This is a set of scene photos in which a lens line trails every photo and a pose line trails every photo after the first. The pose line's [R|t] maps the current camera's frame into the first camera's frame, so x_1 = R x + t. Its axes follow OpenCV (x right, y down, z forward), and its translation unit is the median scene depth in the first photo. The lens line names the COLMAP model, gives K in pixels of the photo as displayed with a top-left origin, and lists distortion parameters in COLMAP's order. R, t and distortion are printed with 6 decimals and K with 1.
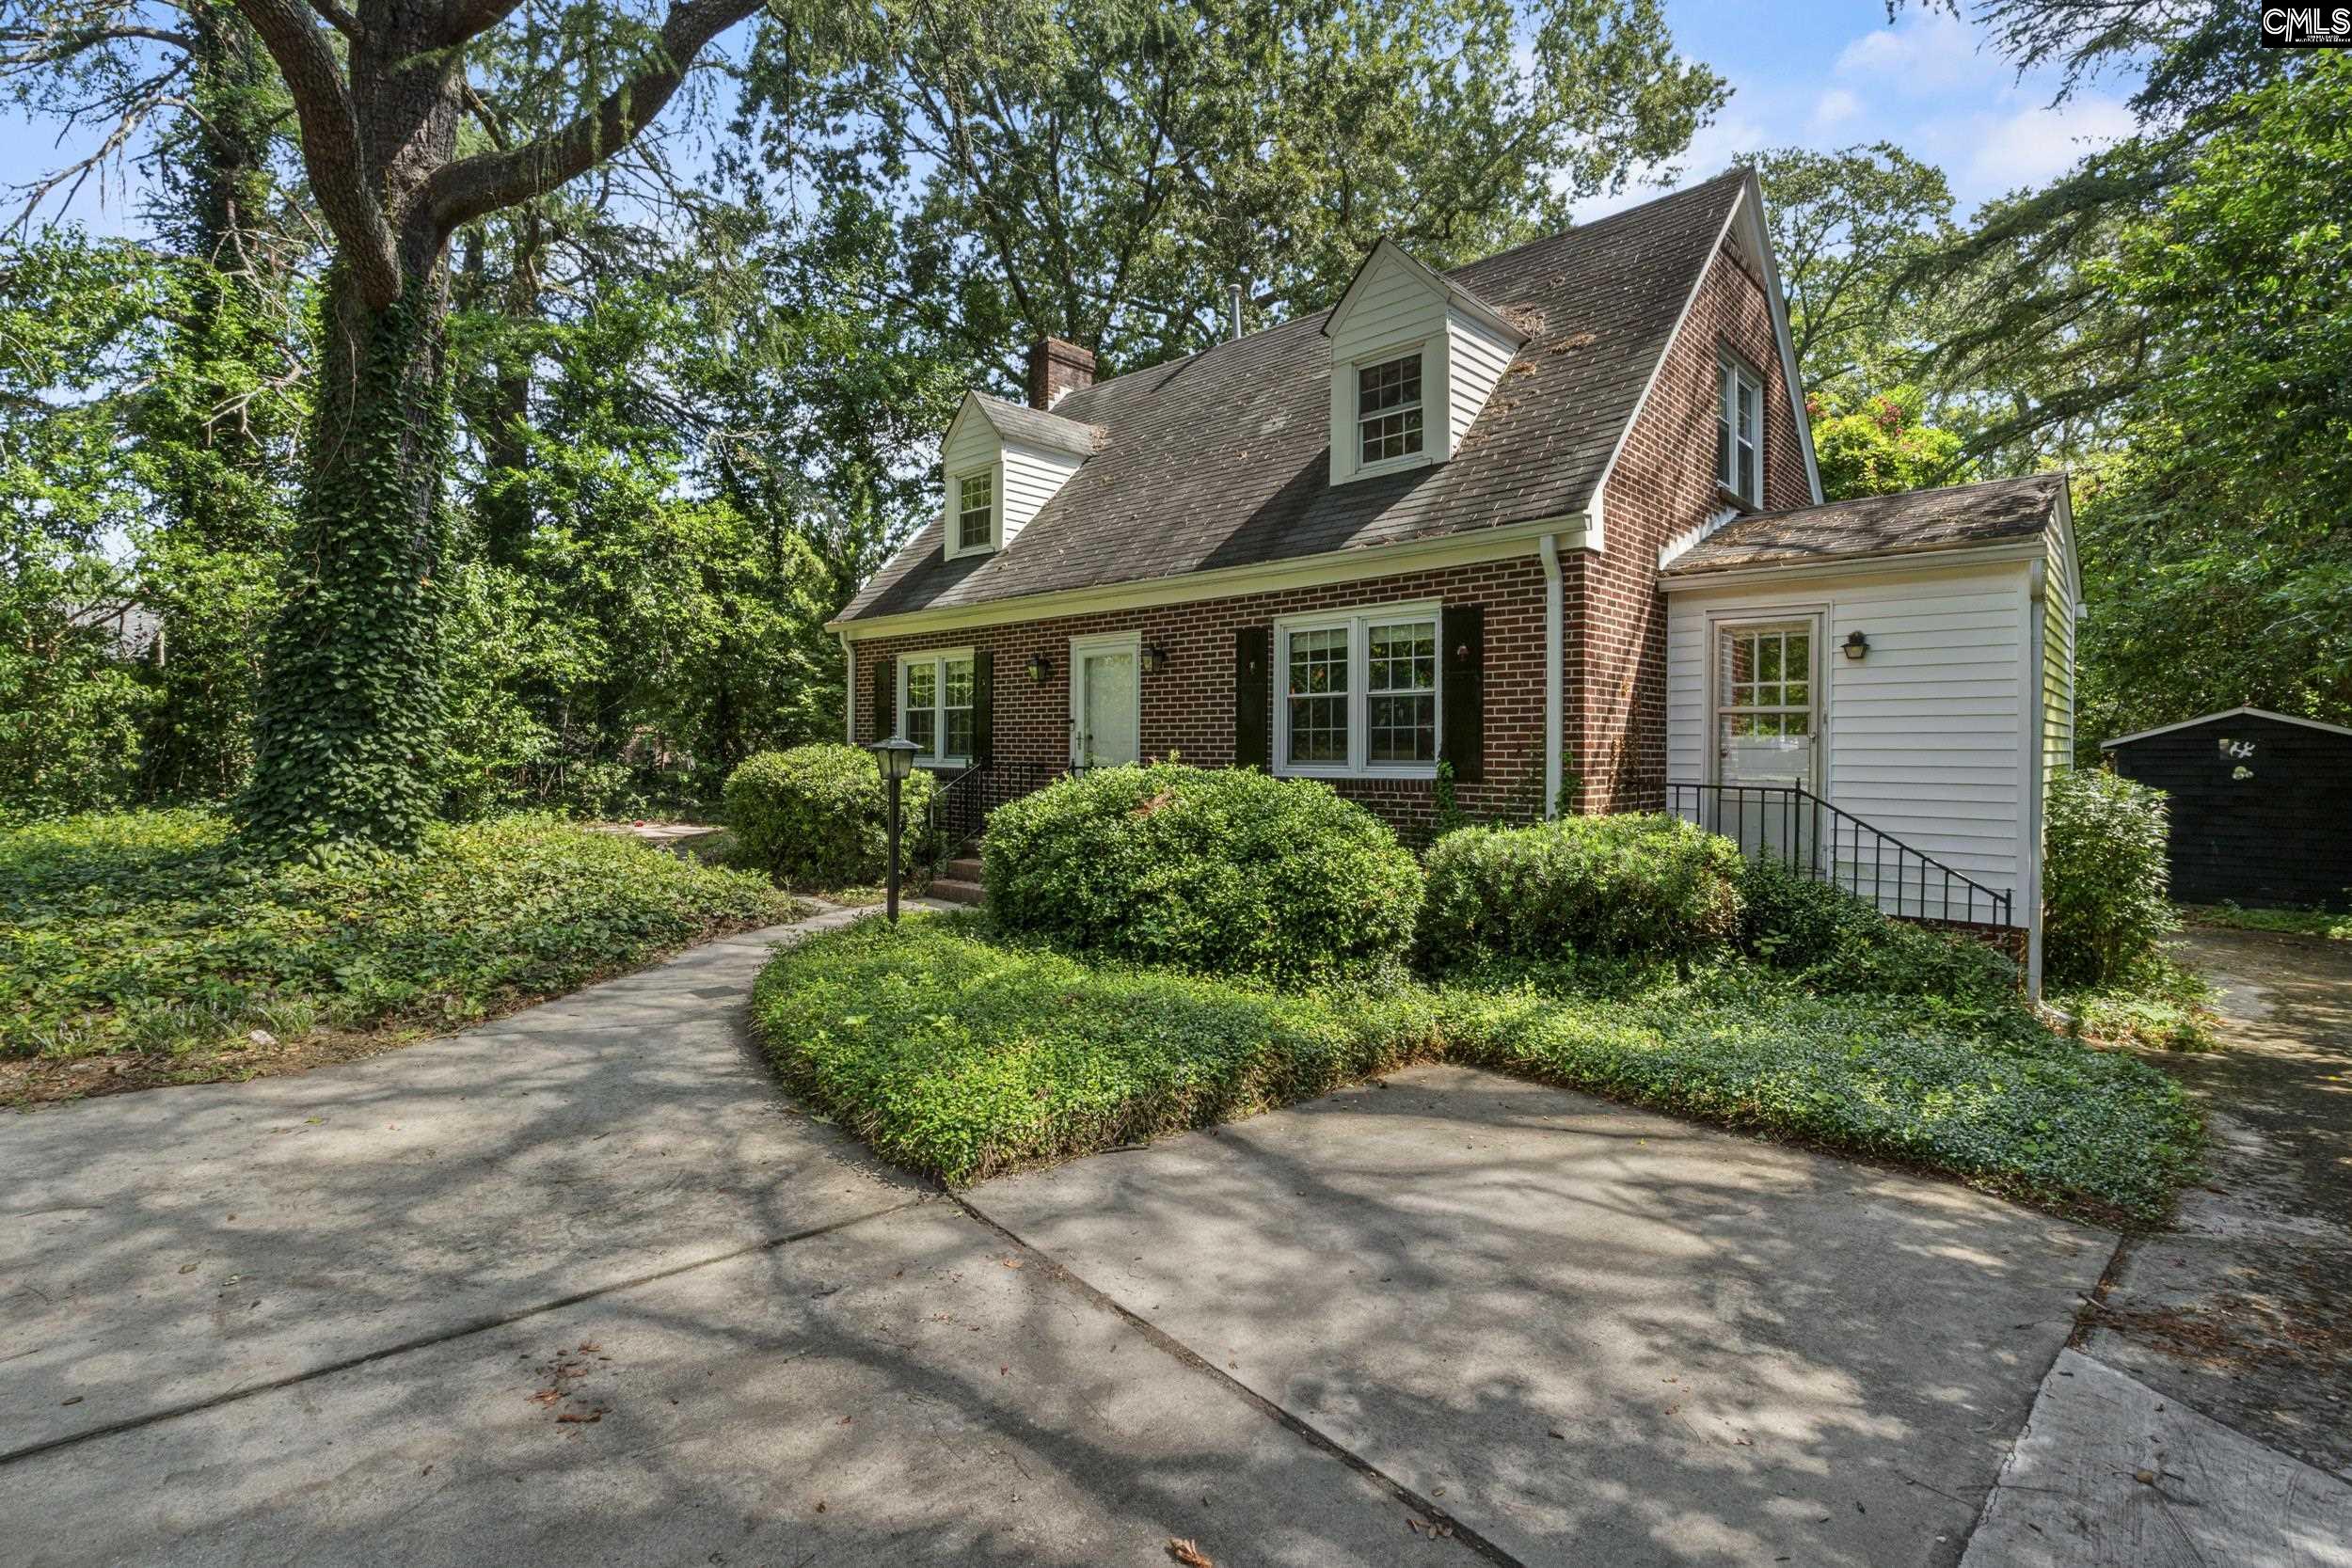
lens RADIAL K [[1063.5, 0, 1182.2], [0, 1063.5, 764.4], [0, 0, 1]] dist [-0.027623, -0.000481]
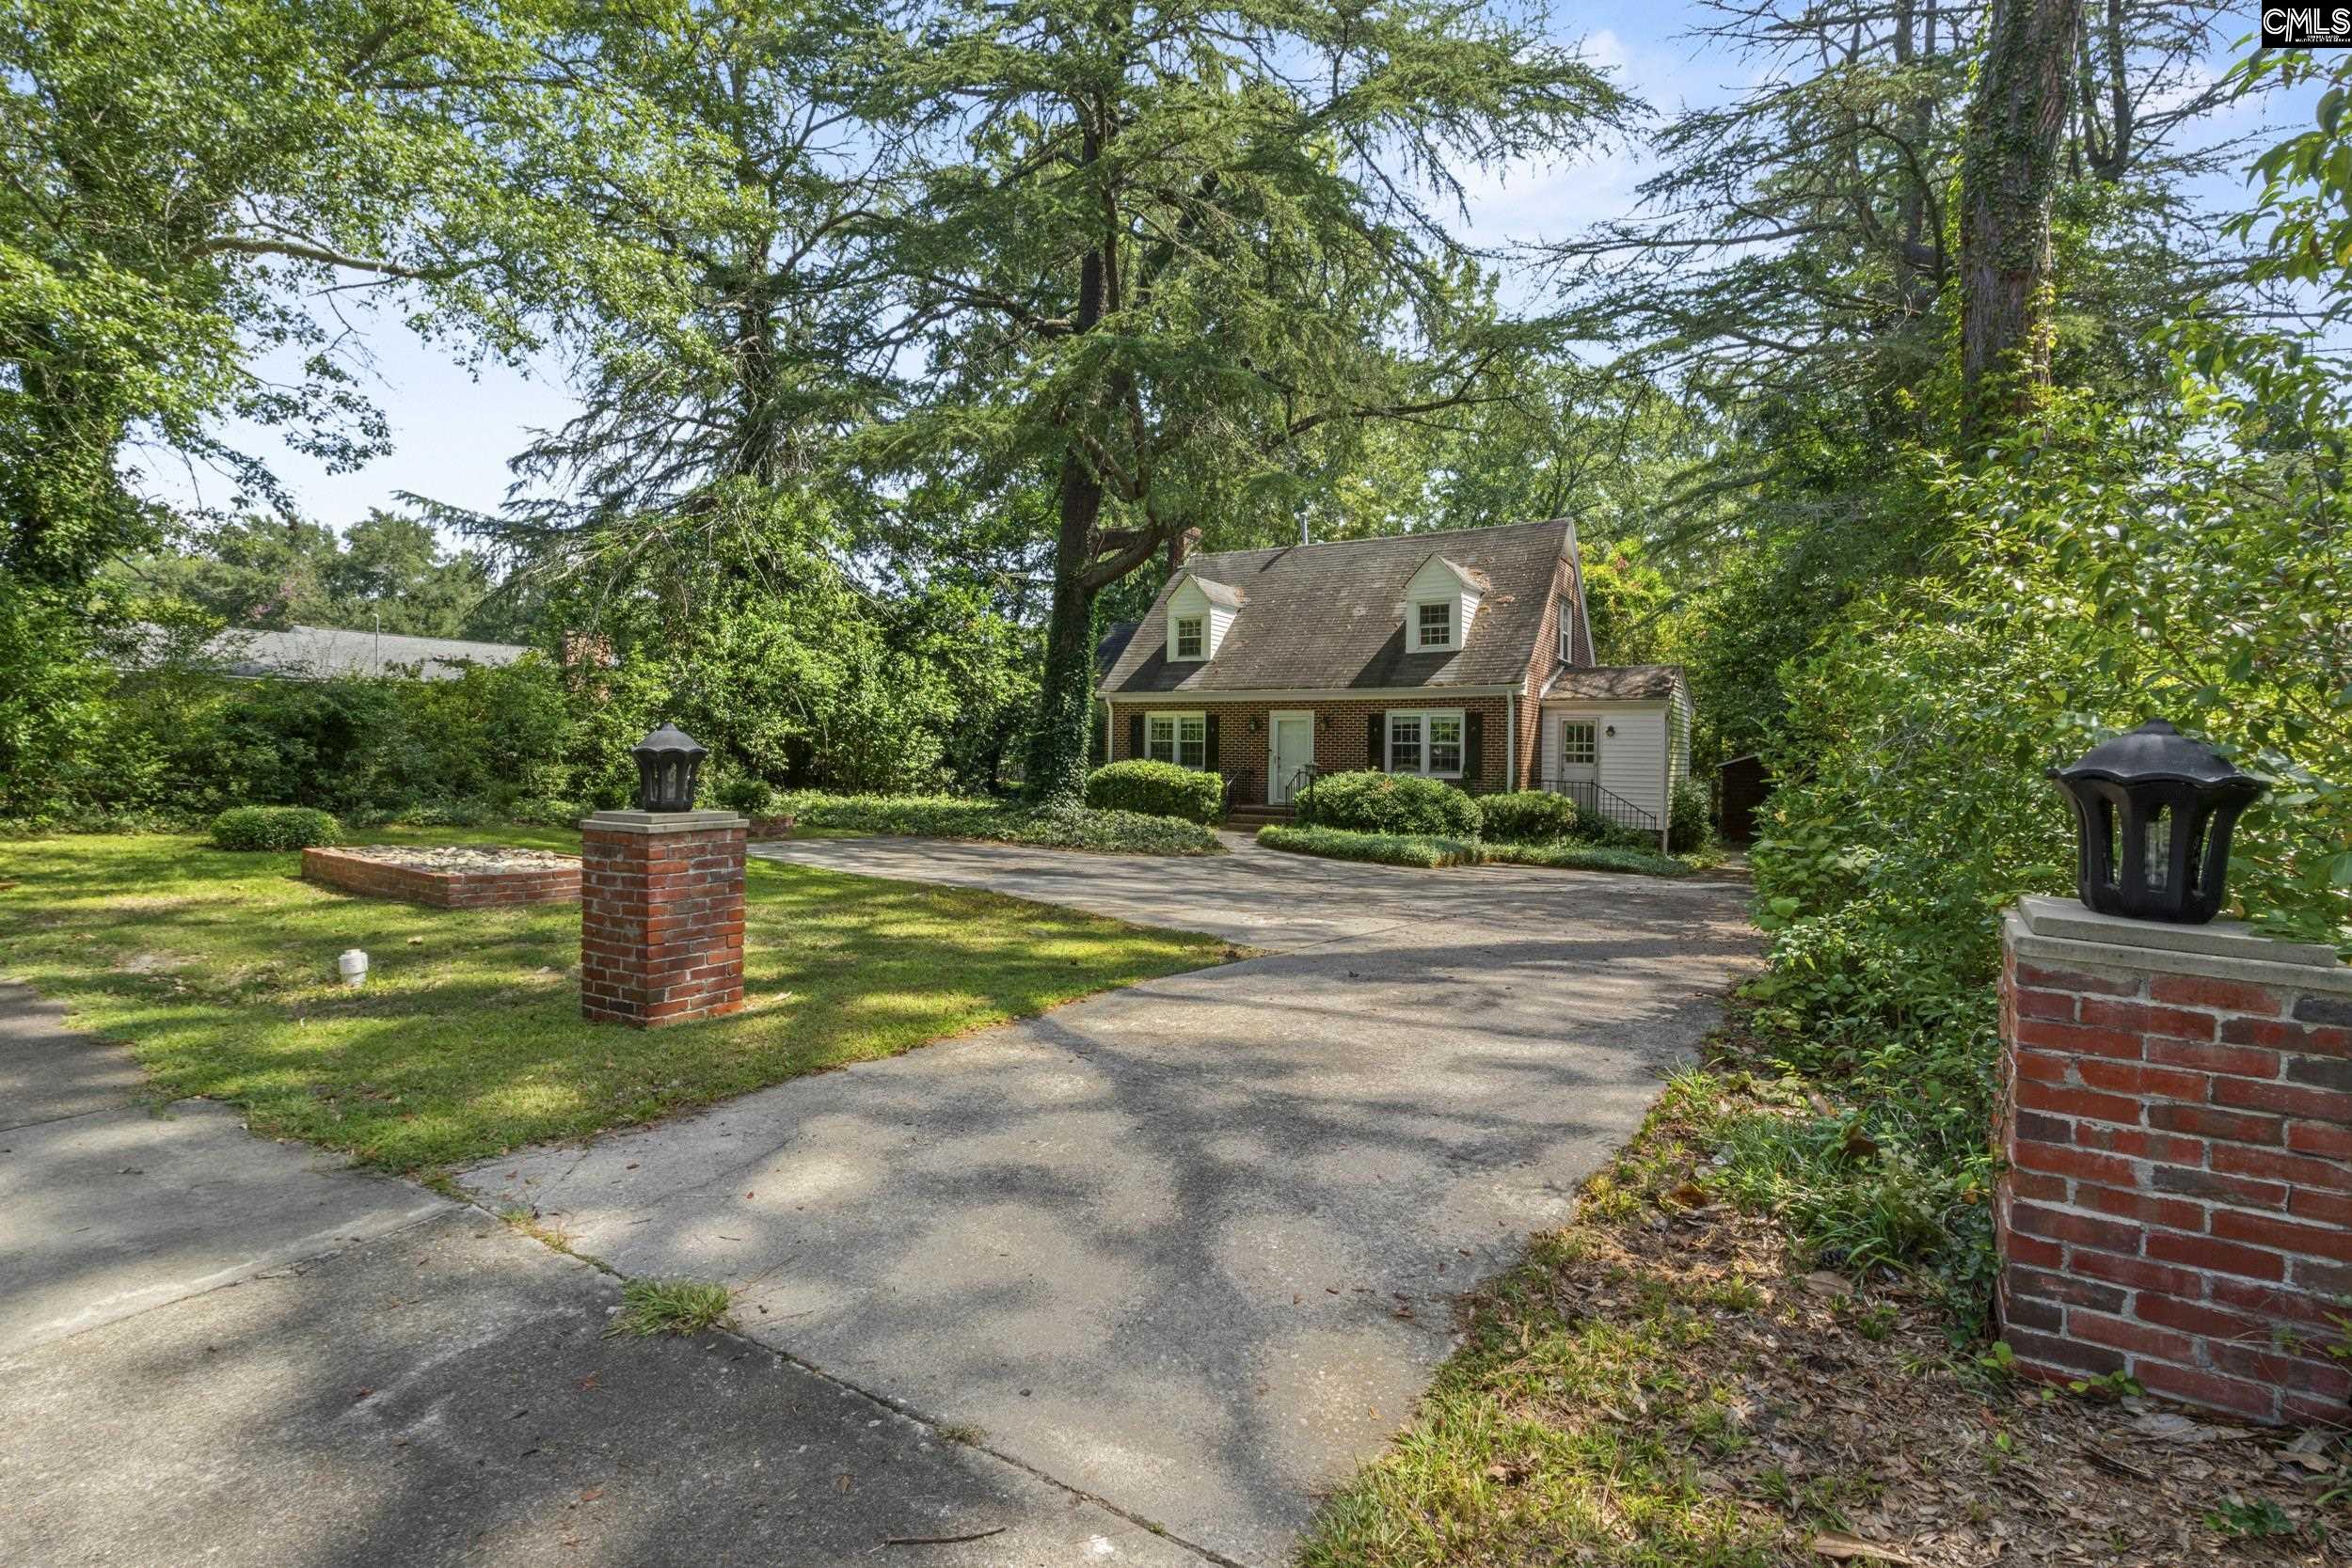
lens RADIAL K [[1063.5, 0, 1172.0], [0, 1063.5, 783.8], [0, 0, 1]] dist [-0.027623, -0.000481]
pose [[0.980994, 0.005110, 0.193973, -0.839414], [-0.007569, 0.999900, 0.011940, 0.001855], [-0.193893, -0.013181, 0.980934, -1.232381]]
